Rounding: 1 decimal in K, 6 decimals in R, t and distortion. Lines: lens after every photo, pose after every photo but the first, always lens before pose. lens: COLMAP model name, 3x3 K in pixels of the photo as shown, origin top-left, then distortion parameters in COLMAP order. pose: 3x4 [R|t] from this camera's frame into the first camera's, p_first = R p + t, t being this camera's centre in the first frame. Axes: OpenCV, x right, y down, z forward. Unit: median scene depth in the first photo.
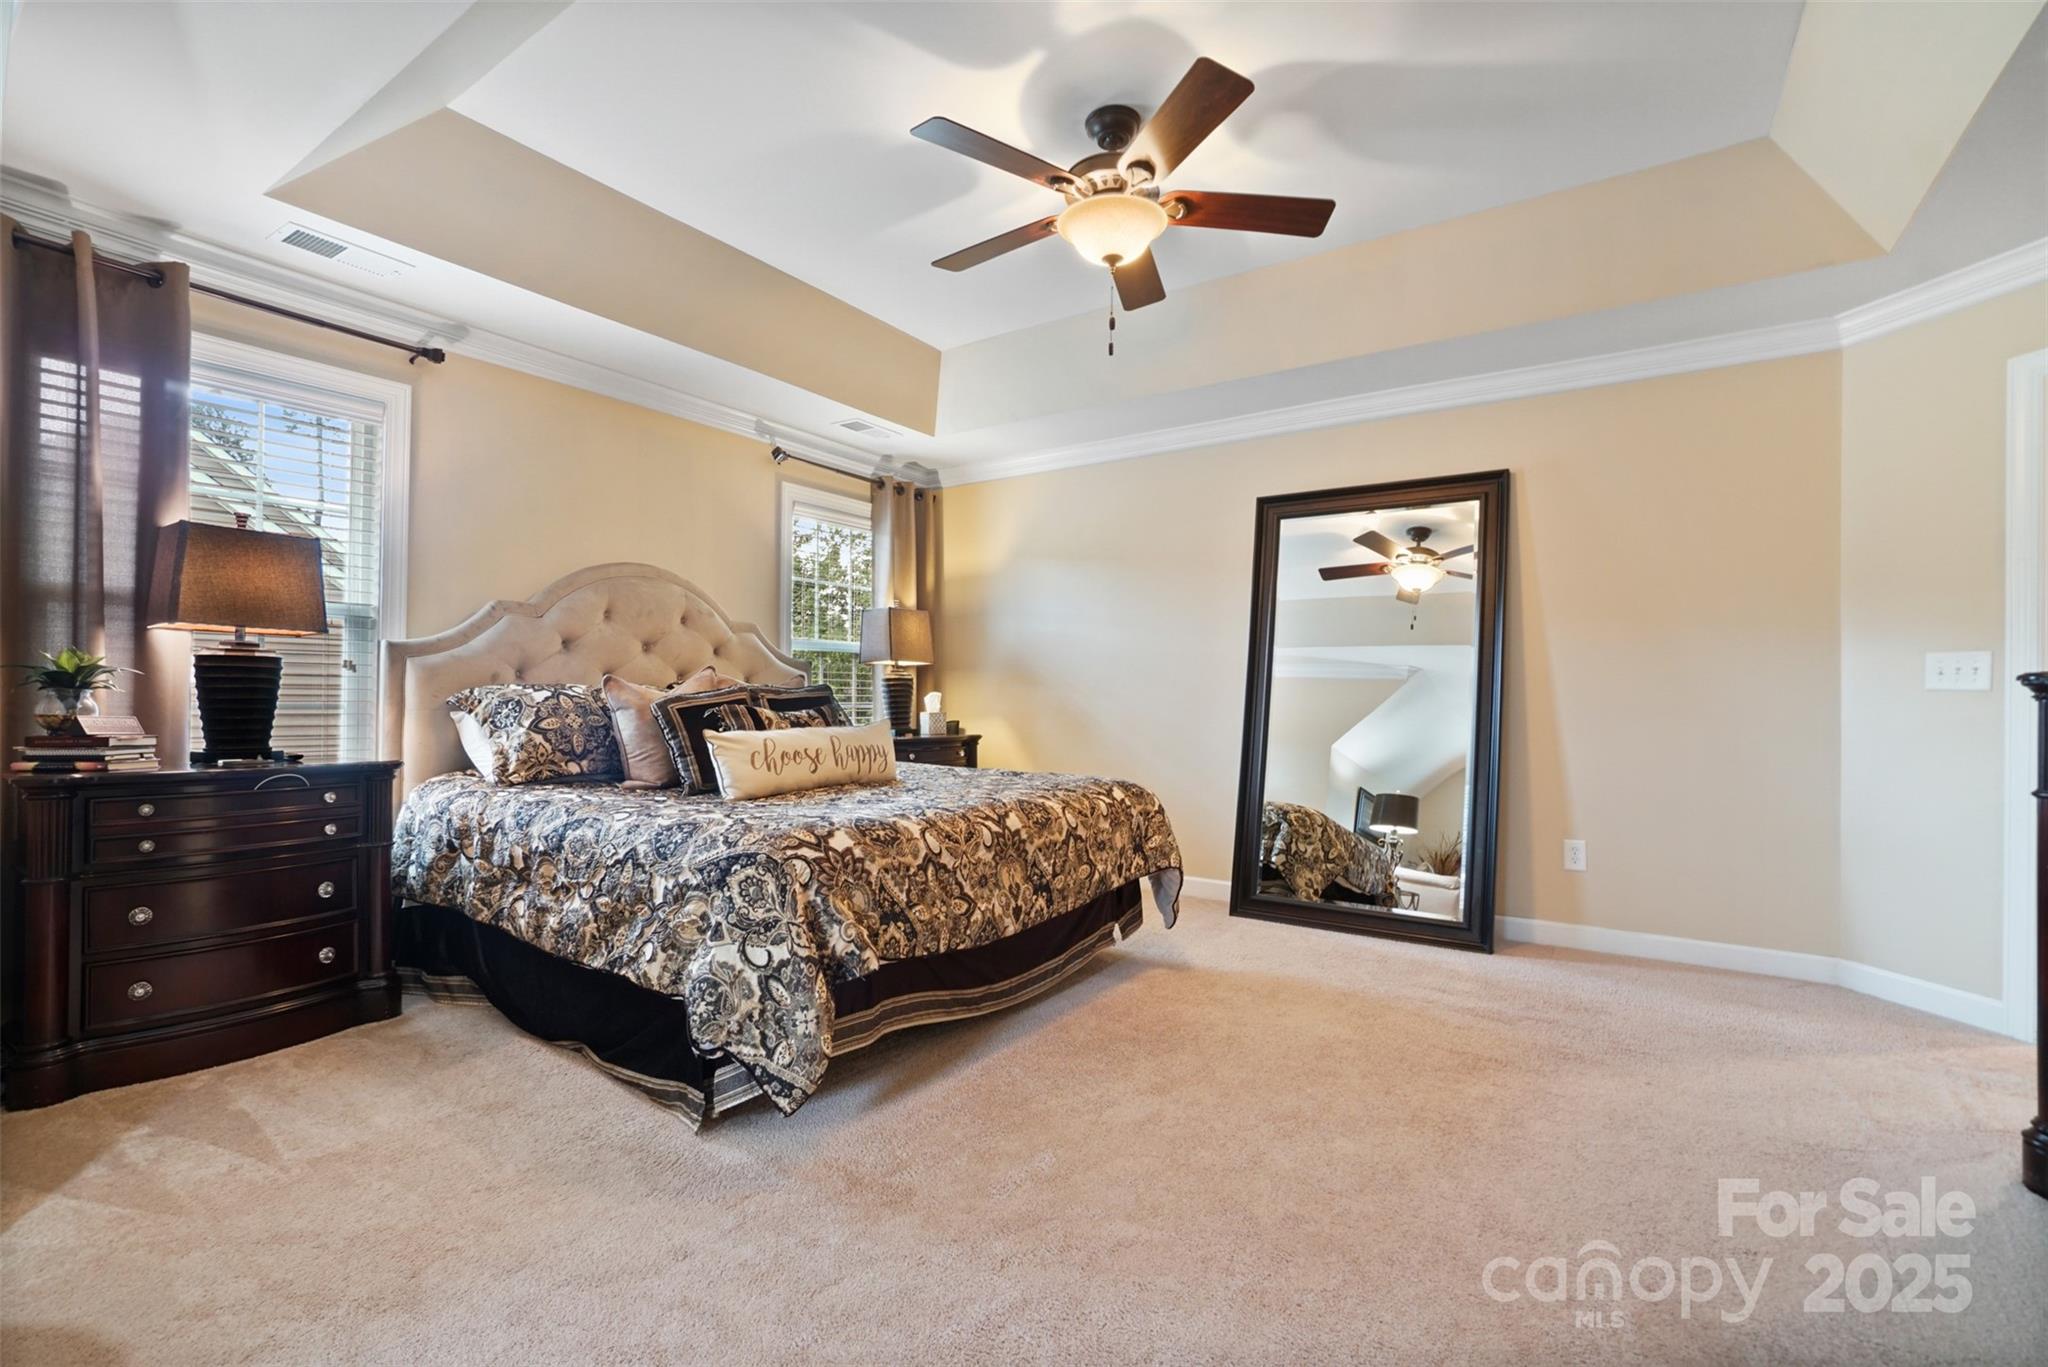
lens RADIAL K [[906.4, 0, 1013.8], [0, 906.4, 684.1], [0, 0, 1]] dist [-0.000876, 0.000127]
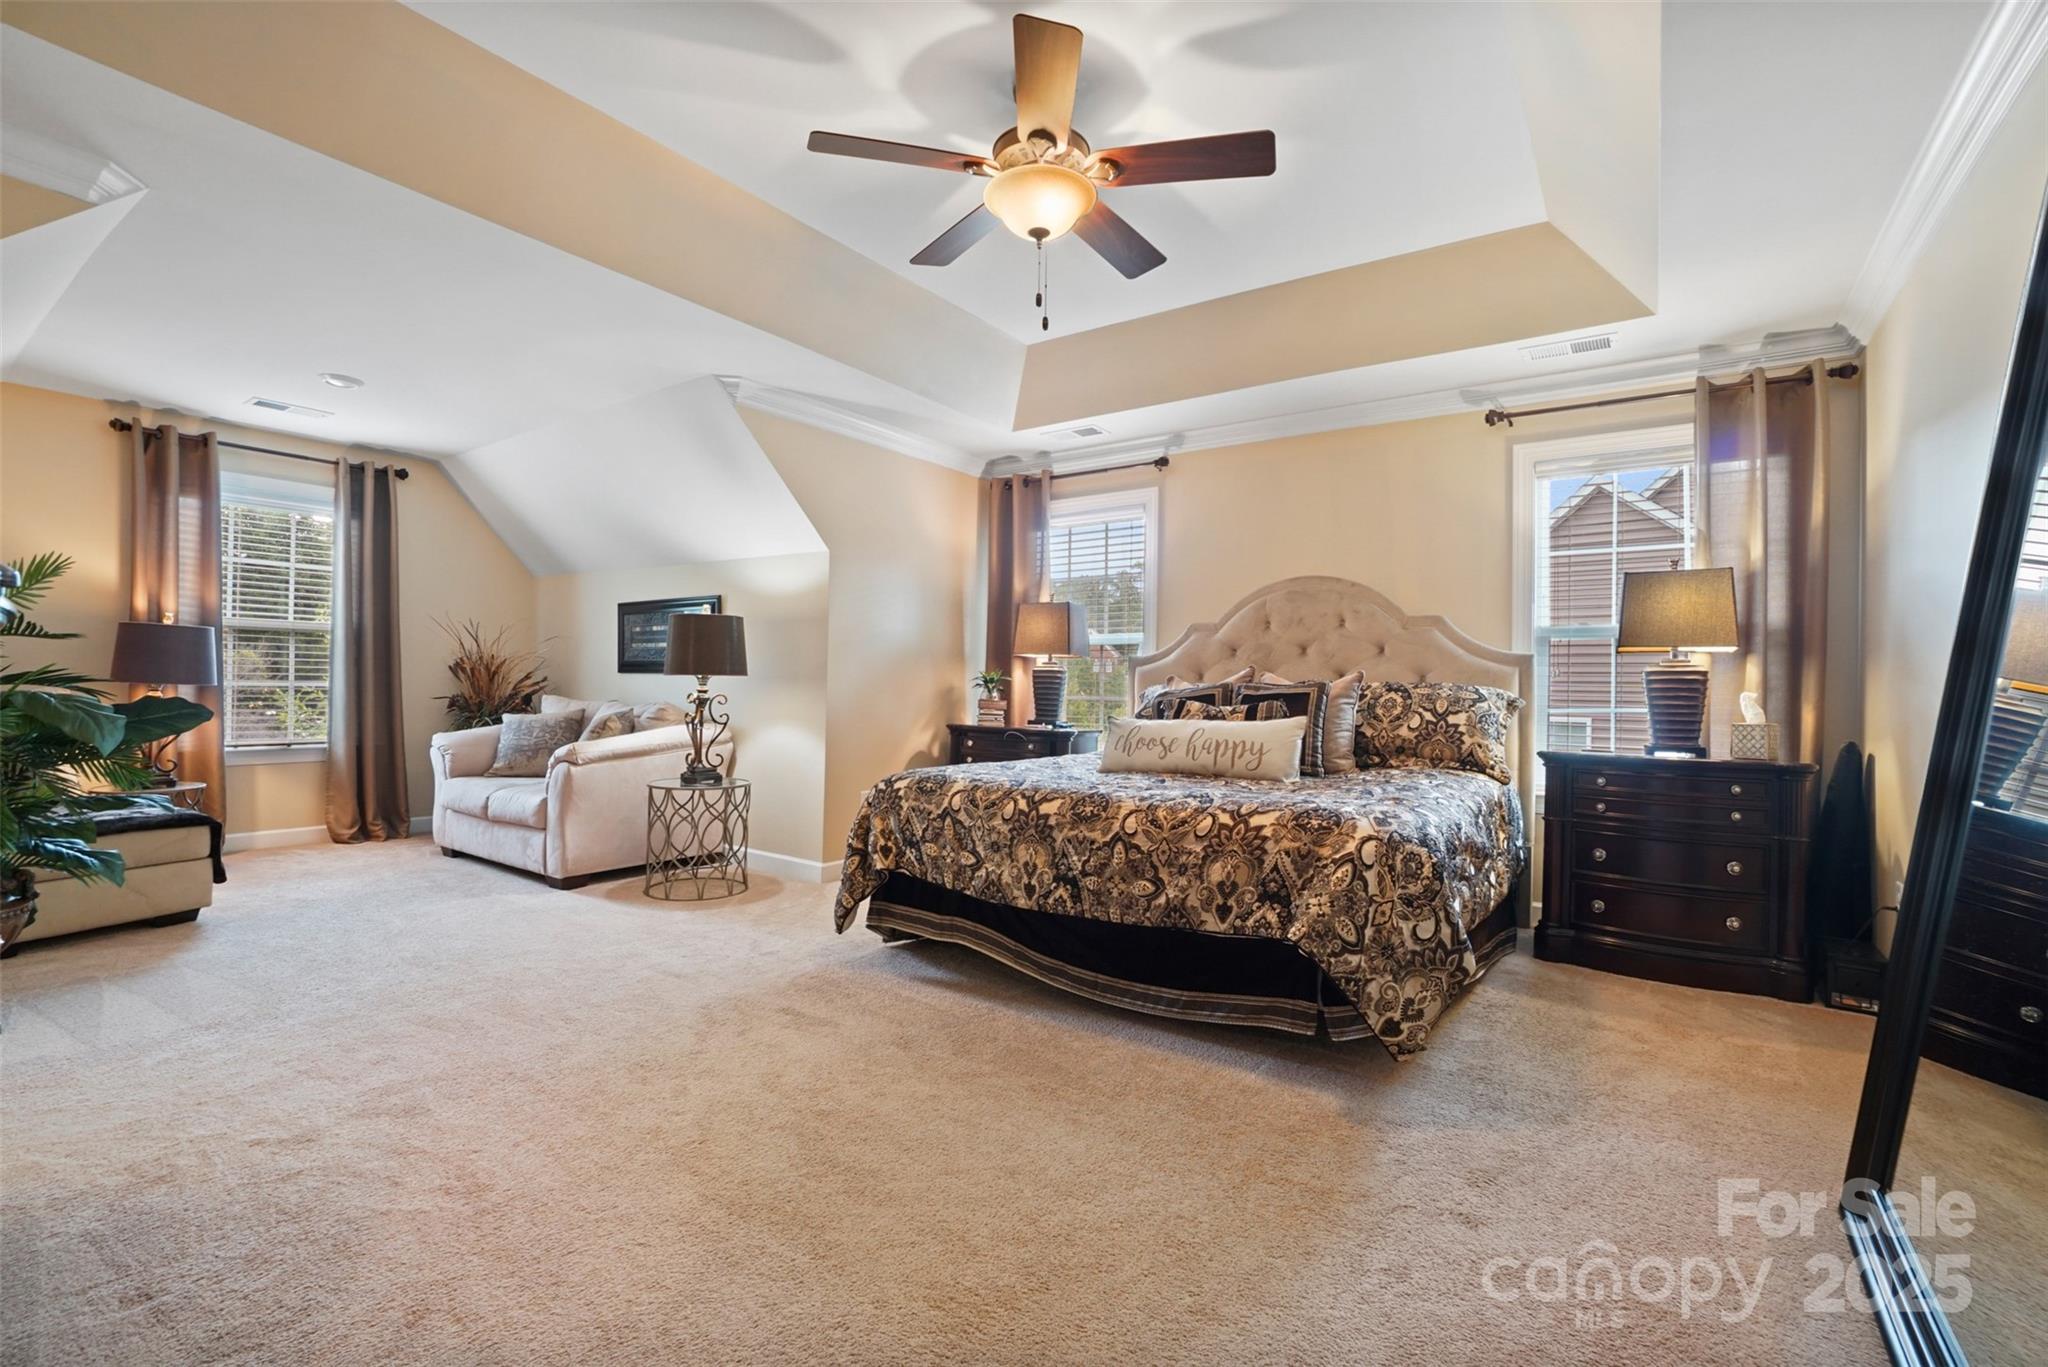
lens RADIAL K [[906.4, 0, 1013.8], [0, 906.4, 684.1], [0, 0, 1]] dist [-0.000876, 0.000127]
pose [[0.002844, -0.013991, -0.999898, 1.031445], [-0.007990, 0.999870, -0.014013, 0.025179], [0.999964, 0.008029, 0.002732, 0.942574]]
